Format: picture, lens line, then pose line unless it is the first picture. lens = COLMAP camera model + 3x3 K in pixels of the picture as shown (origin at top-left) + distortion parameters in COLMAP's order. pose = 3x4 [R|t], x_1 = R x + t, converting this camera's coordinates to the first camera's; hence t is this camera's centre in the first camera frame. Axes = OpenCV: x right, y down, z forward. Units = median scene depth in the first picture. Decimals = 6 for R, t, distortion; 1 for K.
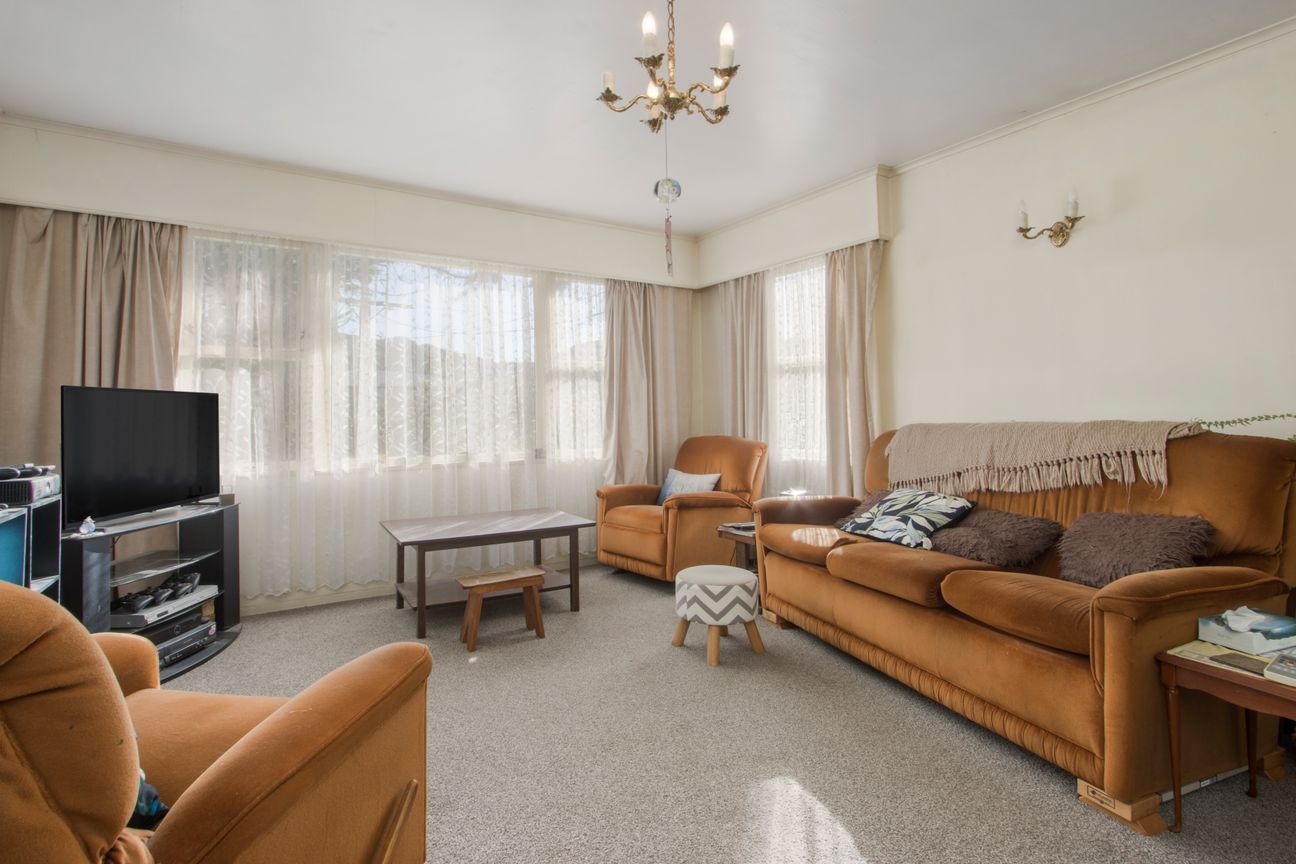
lens RADIAL K [[610.7, 0, 648.8], [0, 610.7, 414.4], [0, 0, 1]] dist [-0.020439, 0.000370]
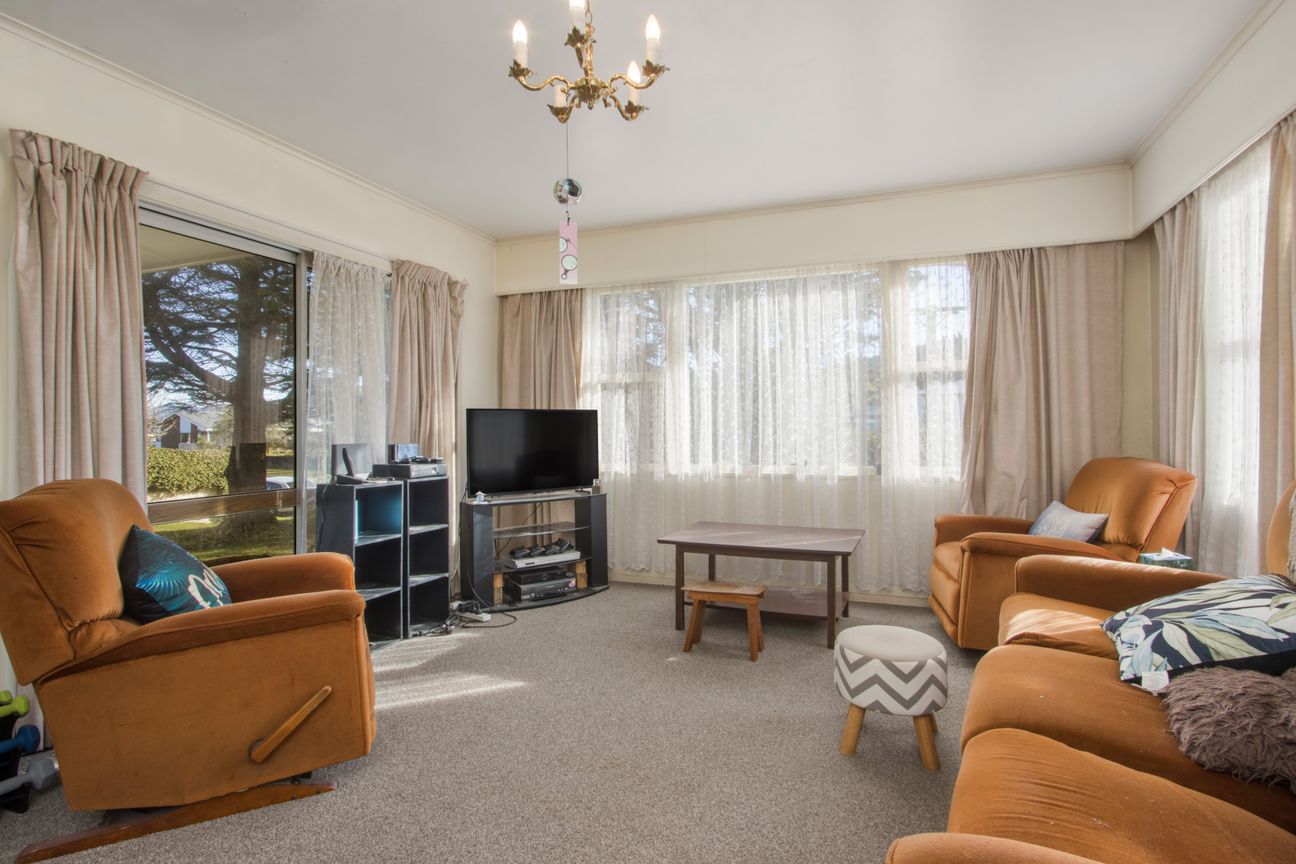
lens RADIAL K [[619.1, 0, 648.9], [0, 619.1, 428.6], [0, 0, 1]] dist [-0.017681, 0.000528]
pose [[0.615200, 0.005822, -0.788349, 0.362887], [0.002955, 0.999949, 0.009691, -0.005184], [0.788365, -0.008291, 0.615151, 0.208965]]
